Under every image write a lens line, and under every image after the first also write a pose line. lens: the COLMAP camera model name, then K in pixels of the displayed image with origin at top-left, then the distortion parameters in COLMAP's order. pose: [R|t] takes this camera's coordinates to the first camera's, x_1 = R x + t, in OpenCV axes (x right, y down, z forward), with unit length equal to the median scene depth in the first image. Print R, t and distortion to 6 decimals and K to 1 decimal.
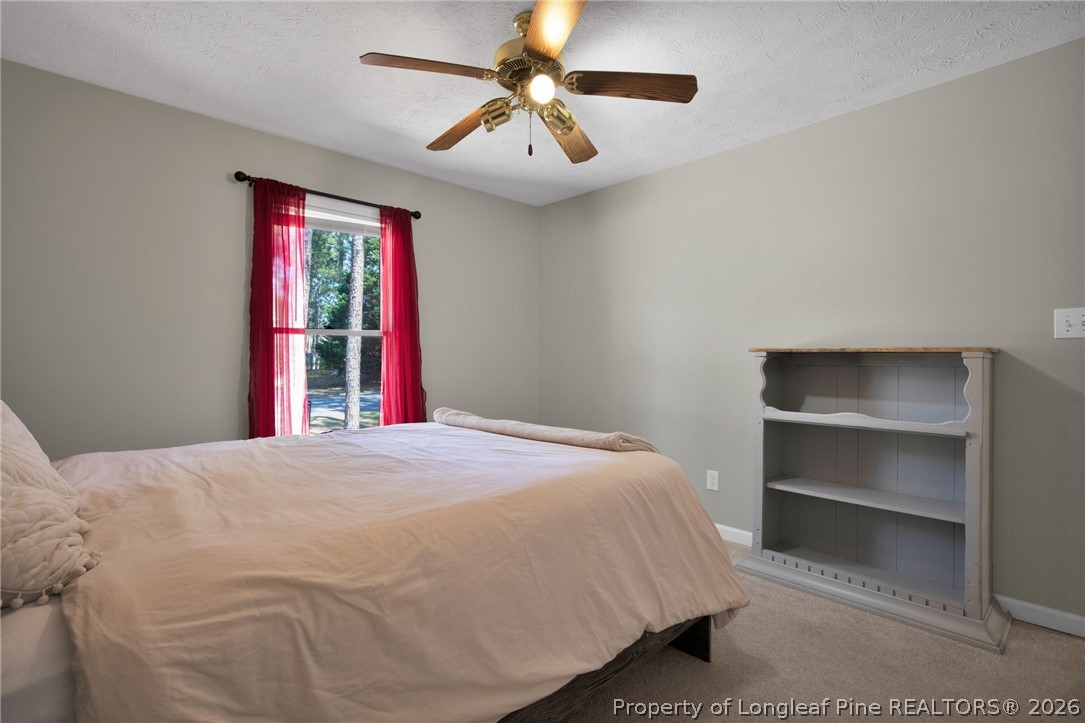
lens RADIAL K [[505.2, 0, 547.6], [0, 505.2, 362.3], [0, 0, 1]] dist [-0.021917, 0.010842]
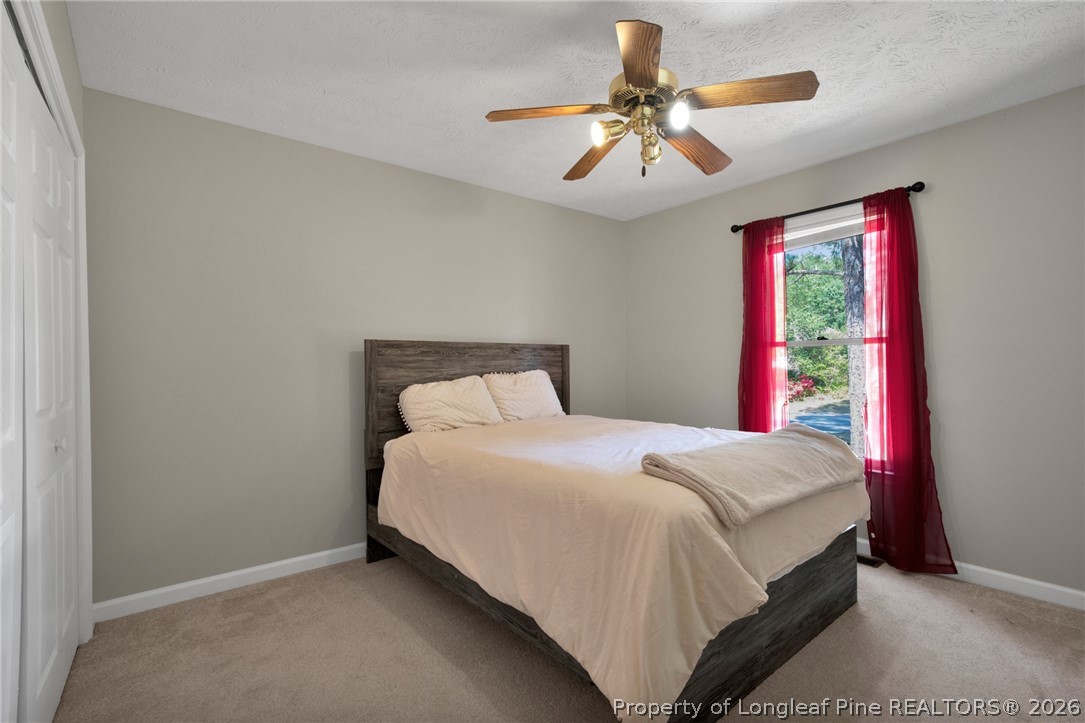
lens RADIAL K [[505.2, 0, 547.6], [0, 505.2, 362.3], [0, 0, 1]] dist [-0.021917, 0.010842]
pose [[-0.078166, -0.002982, -0.996936, 0.681928], [0.001213, 0.999995, -0.003086, -0.017509], [0.996940, -0.001451, -0.078162, 0.571349]]
